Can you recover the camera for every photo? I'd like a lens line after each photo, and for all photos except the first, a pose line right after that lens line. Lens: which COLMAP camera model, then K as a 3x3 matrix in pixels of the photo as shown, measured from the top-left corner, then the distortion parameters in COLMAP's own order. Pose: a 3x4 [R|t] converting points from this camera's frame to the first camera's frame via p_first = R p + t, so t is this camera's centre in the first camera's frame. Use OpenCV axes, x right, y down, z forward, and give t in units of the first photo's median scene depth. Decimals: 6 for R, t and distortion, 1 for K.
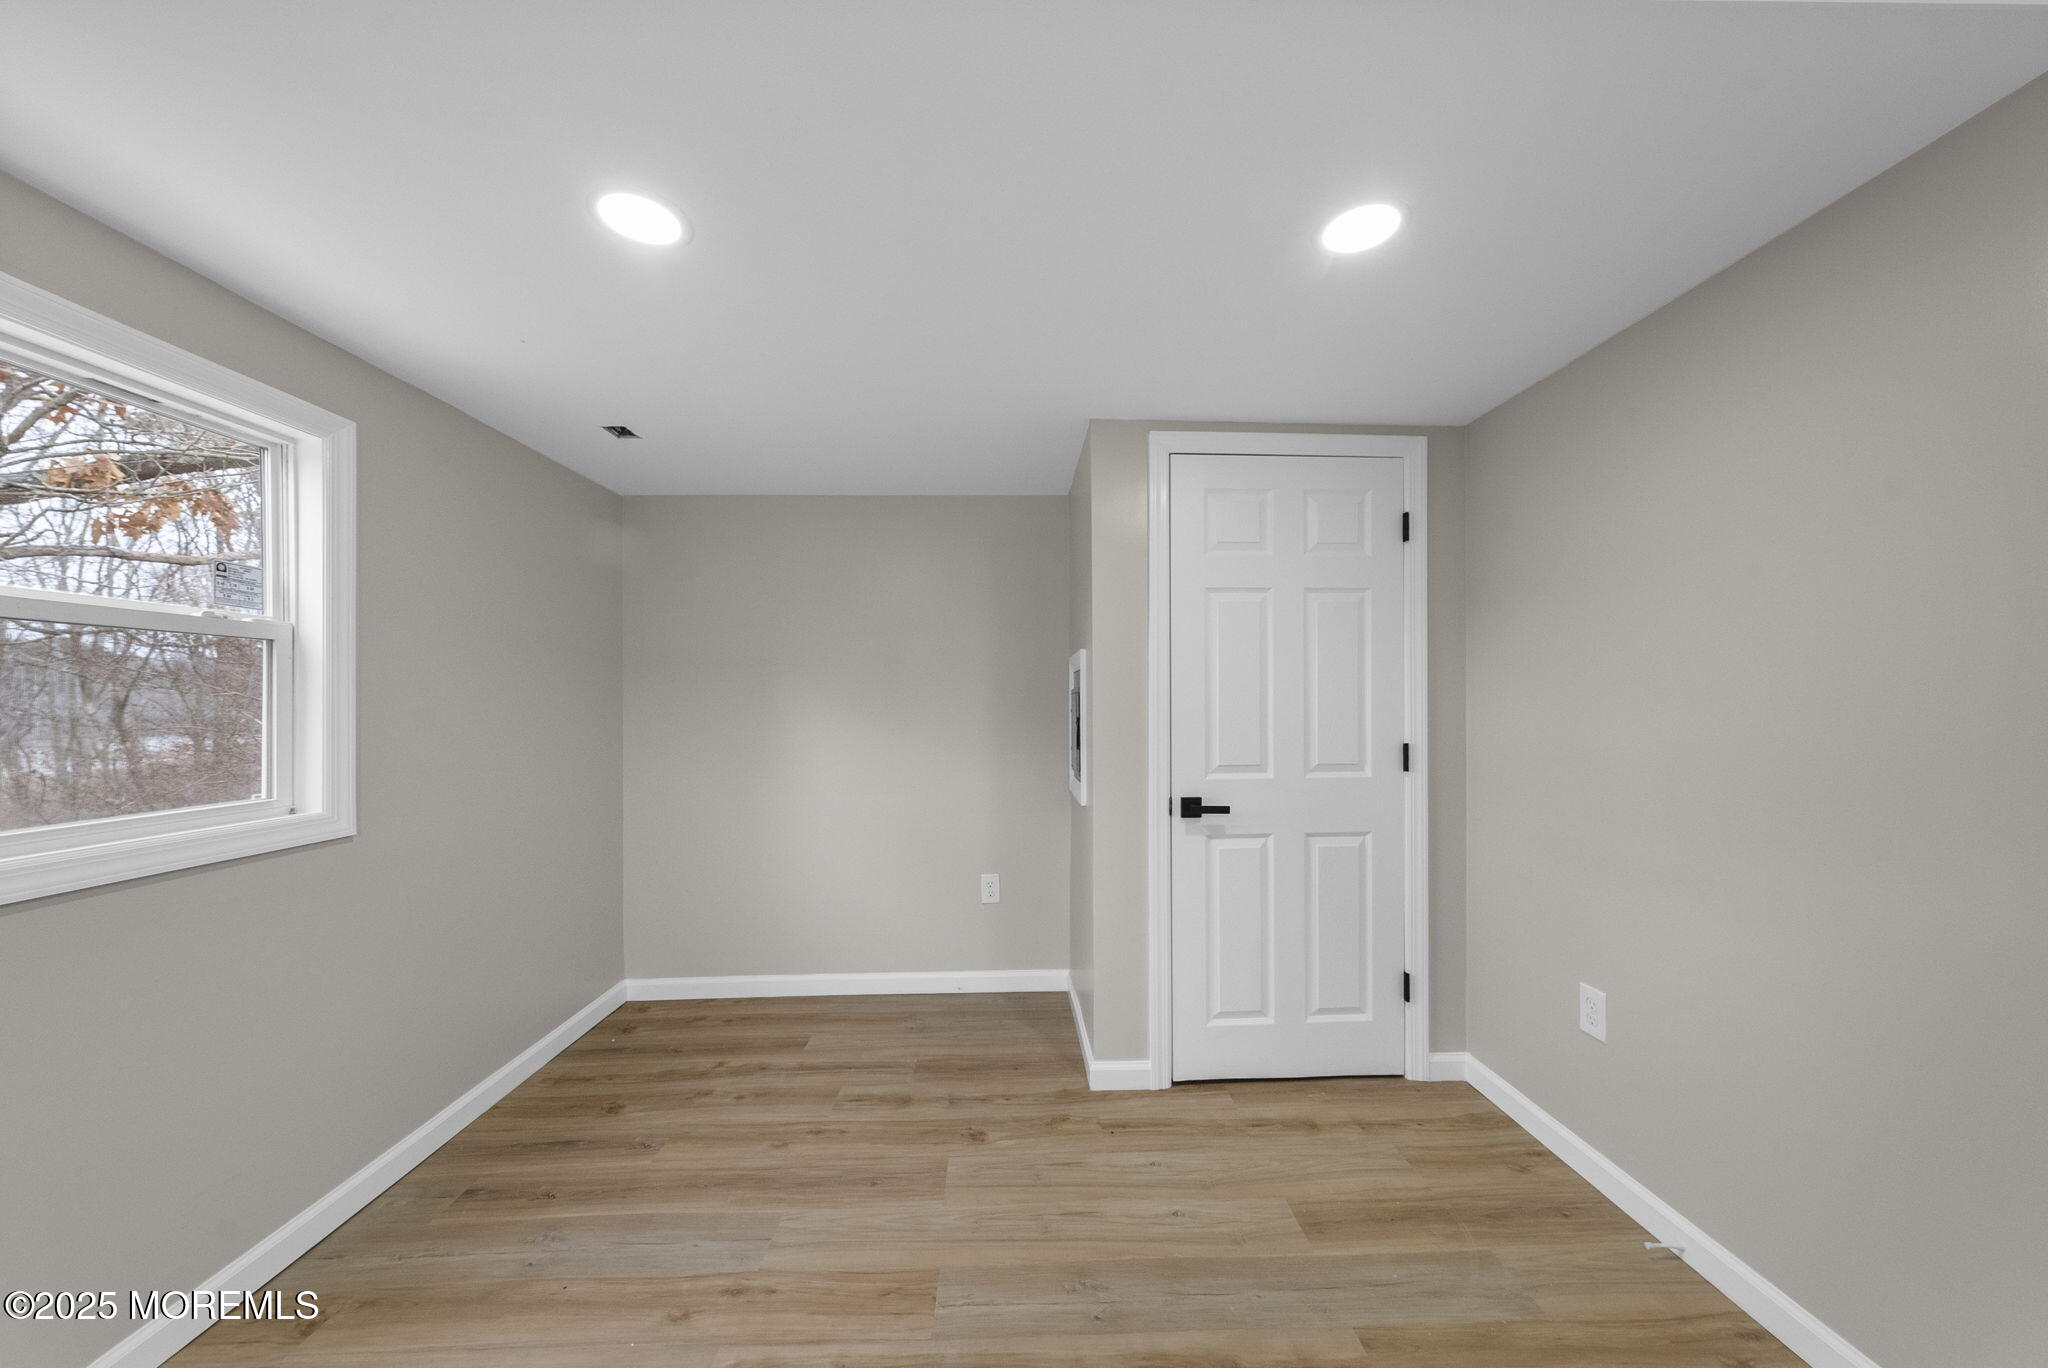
lens RADIAL K [[724.3, 0, 1024.0], [0, 724.3, 684.0], [0, 0, 1]] dist [0.001118, -0.000005]
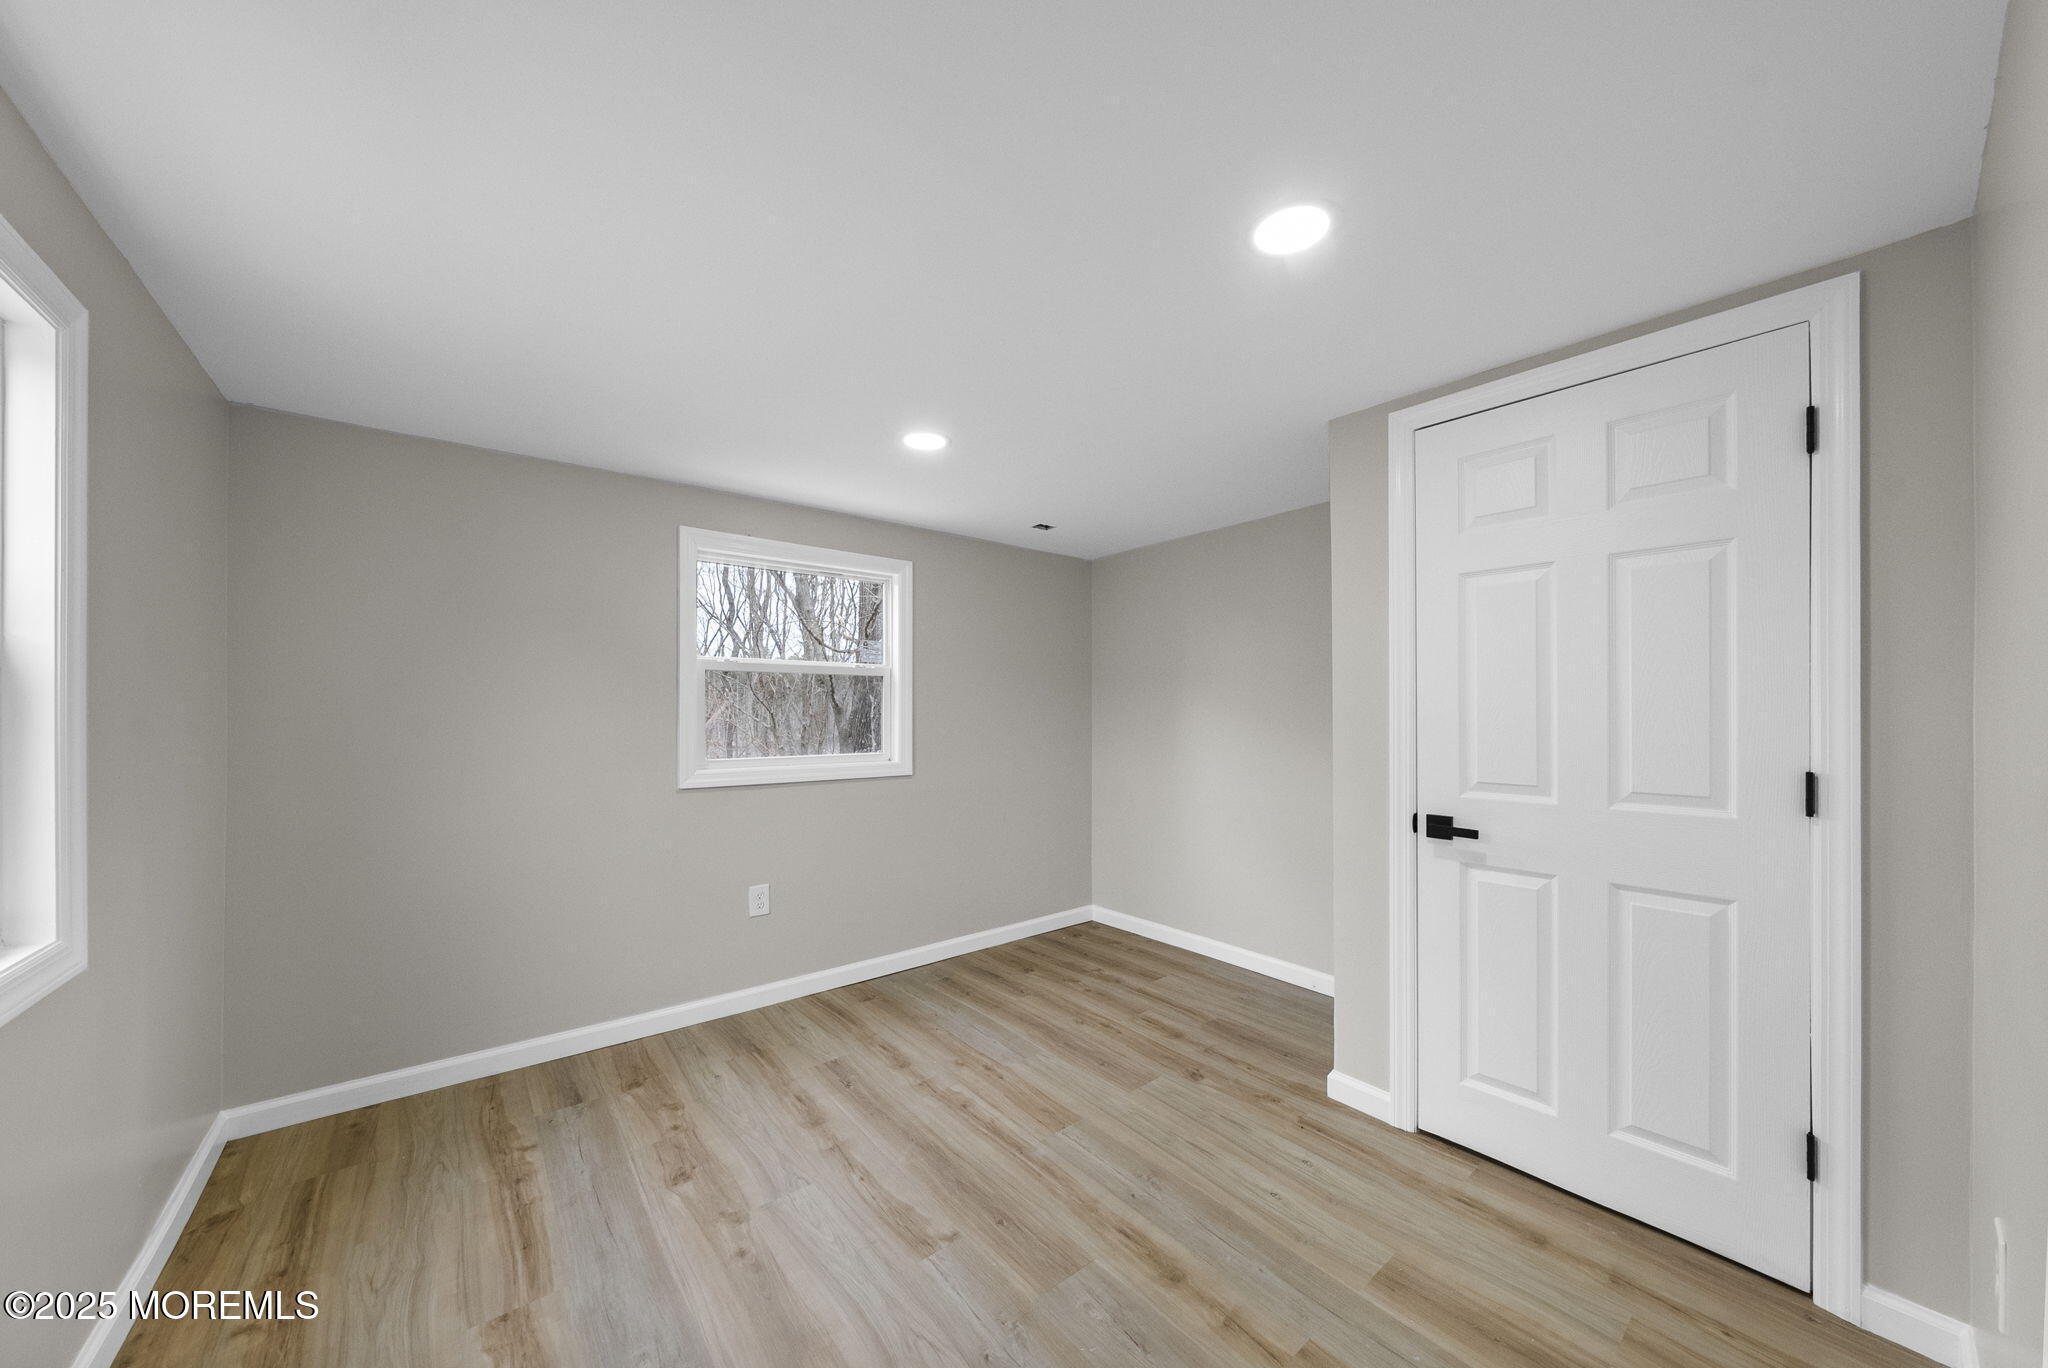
lens RADIAL K [[759.7, 0, 1027.0], [0, 759.7, 688.5], [0, 0, 1]] dist [0.000586, 0.000009]
pose [[0.577787, -0.019426, -0.815956, 0.758944], [0.017458, 0.999782, -0.011440, 0.004702], [0.816001, -0.007635, 0.578000, 0.065317]]
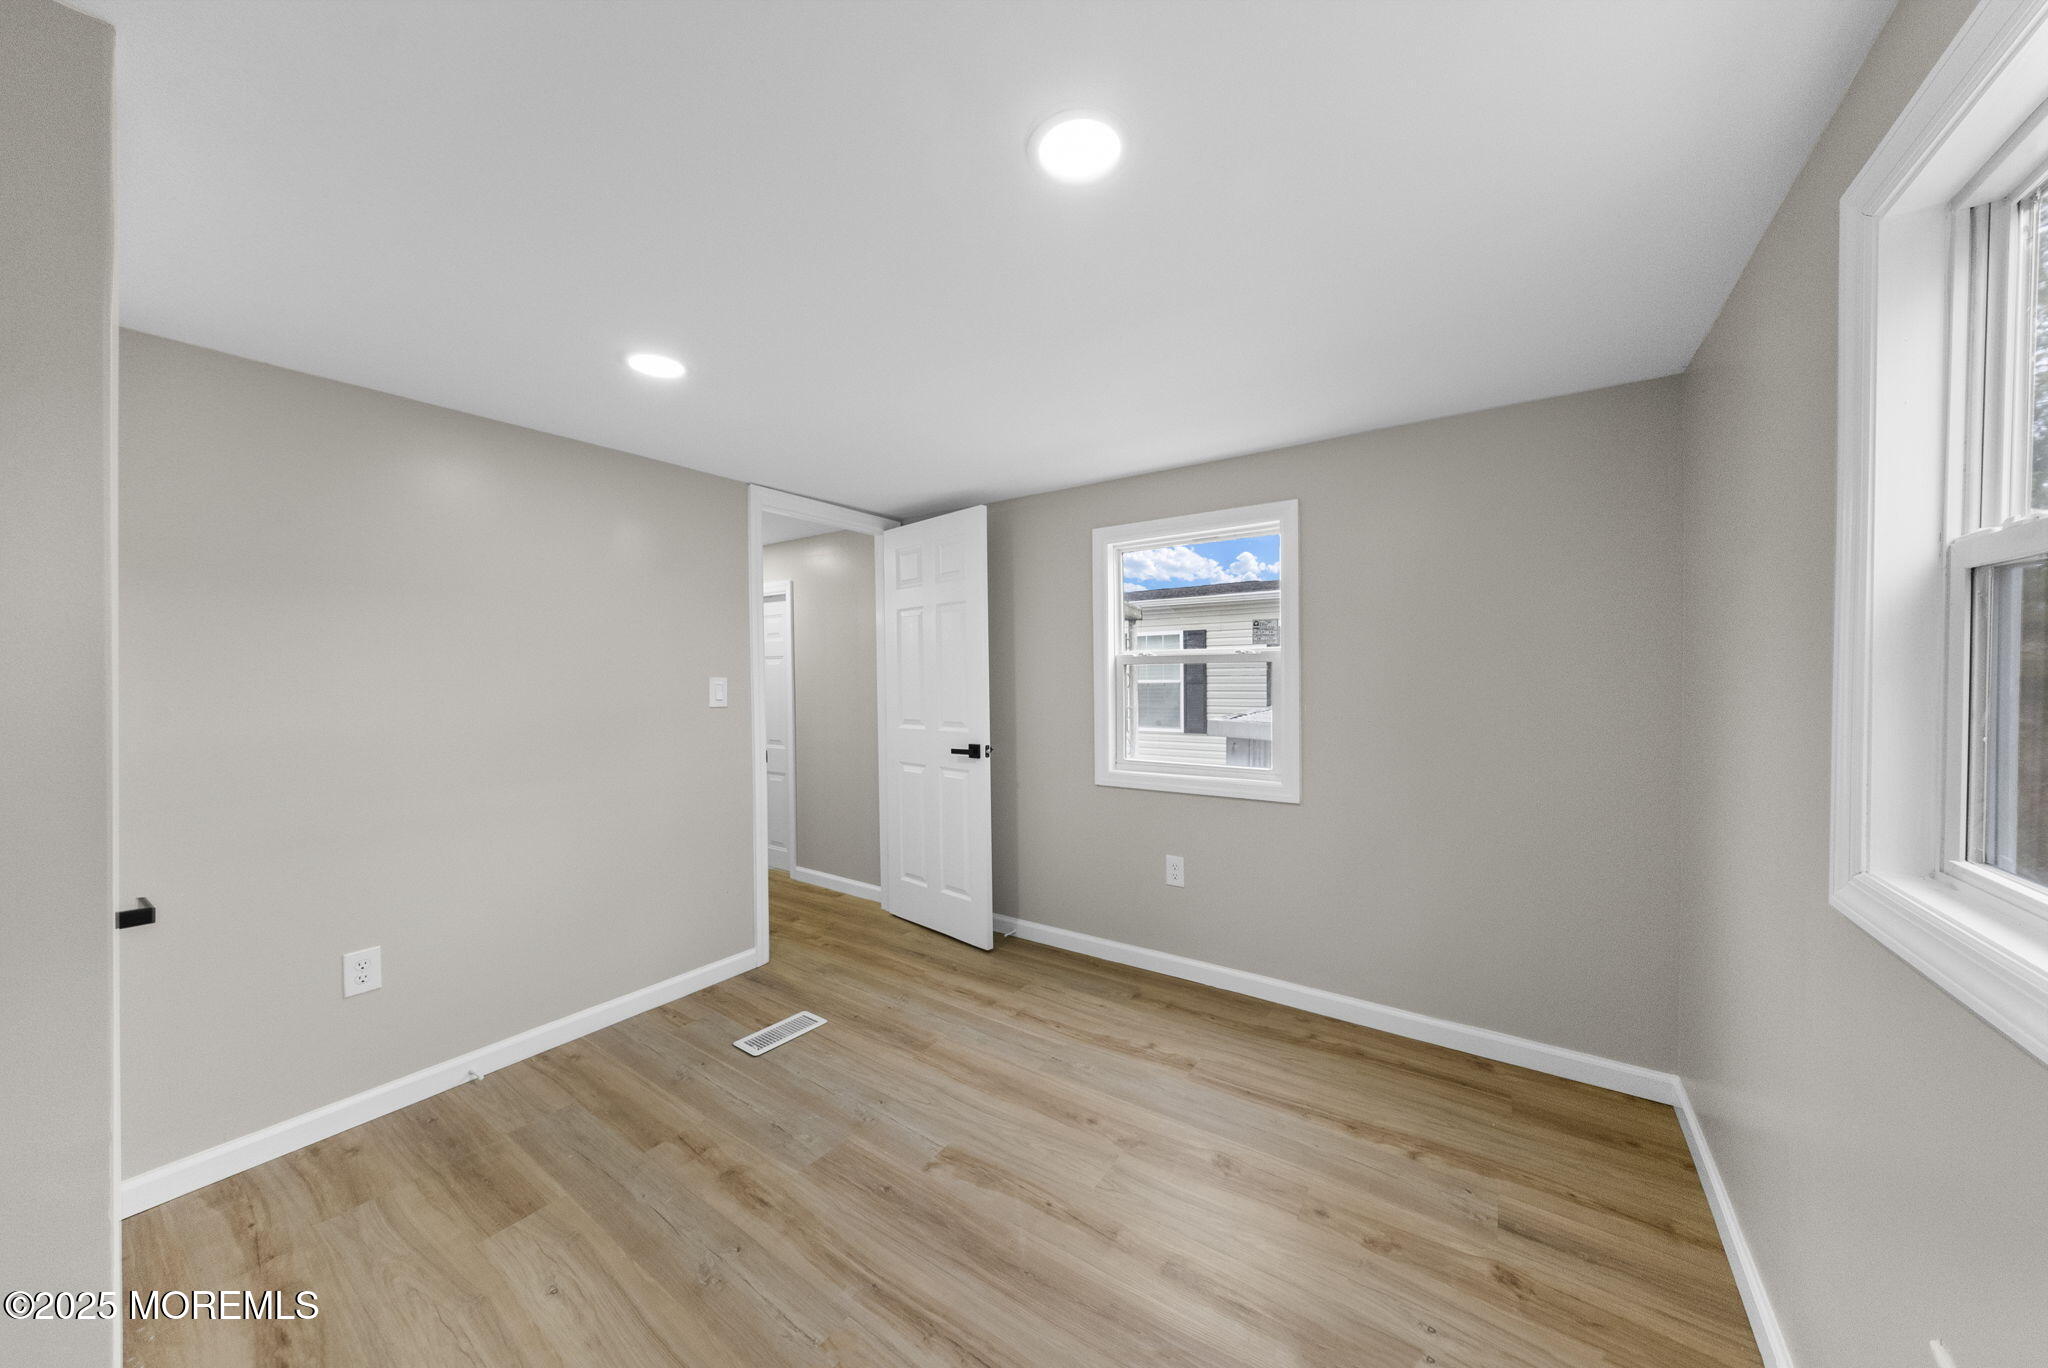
lens RADIAL K [[698.9, 0, 1033.2], [0, 698.9, 689.9], [0, 0, 1]] dist [0.000196, -0.000168]
pose [[-0.786208, -0.001810, 0.617959, -0.634414], [-0.001457, 0.999998, 0.001075, 0.011412], [-0.617960, -0.000056, -0.786209, 1.088328]]
